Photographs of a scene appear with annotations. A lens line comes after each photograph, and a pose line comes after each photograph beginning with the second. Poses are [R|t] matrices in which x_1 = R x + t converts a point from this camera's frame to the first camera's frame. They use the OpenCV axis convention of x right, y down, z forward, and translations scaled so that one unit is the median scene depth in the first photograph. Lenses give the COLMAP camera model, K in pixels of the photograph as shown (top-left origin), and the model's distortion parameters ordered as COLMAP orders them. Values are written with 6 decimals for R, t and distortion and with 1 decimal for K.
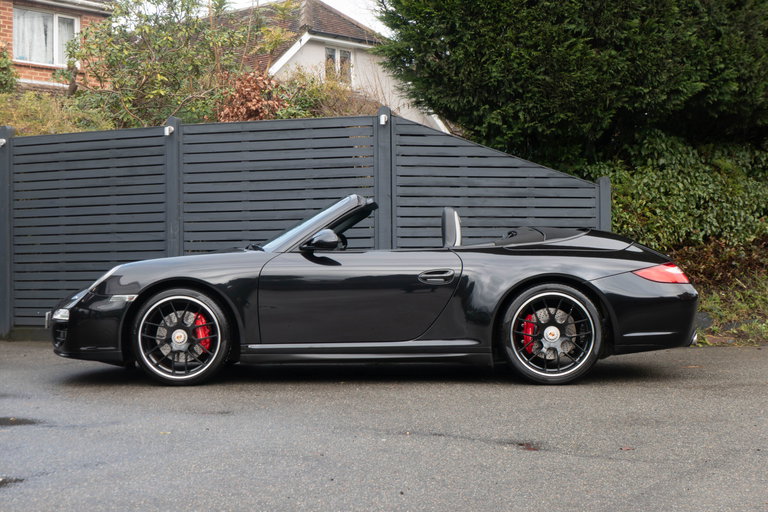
lens RADIAL K [[1286.1, 0, 383.4], [0, 1286.1, 239.6], [0, 0, 1]] dist [0.007096, -0.305325]
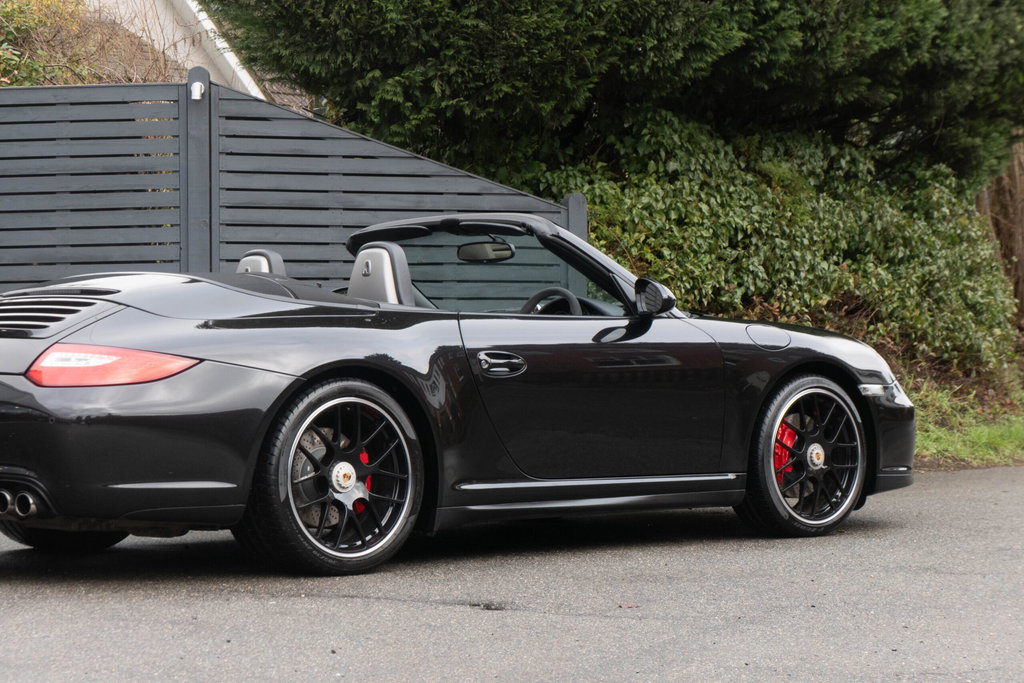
lens RADIAL K [[2727.9, 0, 512.0], [0, 2727.9, 341.5], [0, 0, 1]] dist [-0.071474, 0.543267]
pose [[0.987601, 0.000917, 0.156983, -0.047865], [-0.003616, 0.999851, 0.016907, -0.002514], [-0.156944, -0.017265, 0.987457, -0.203492]]
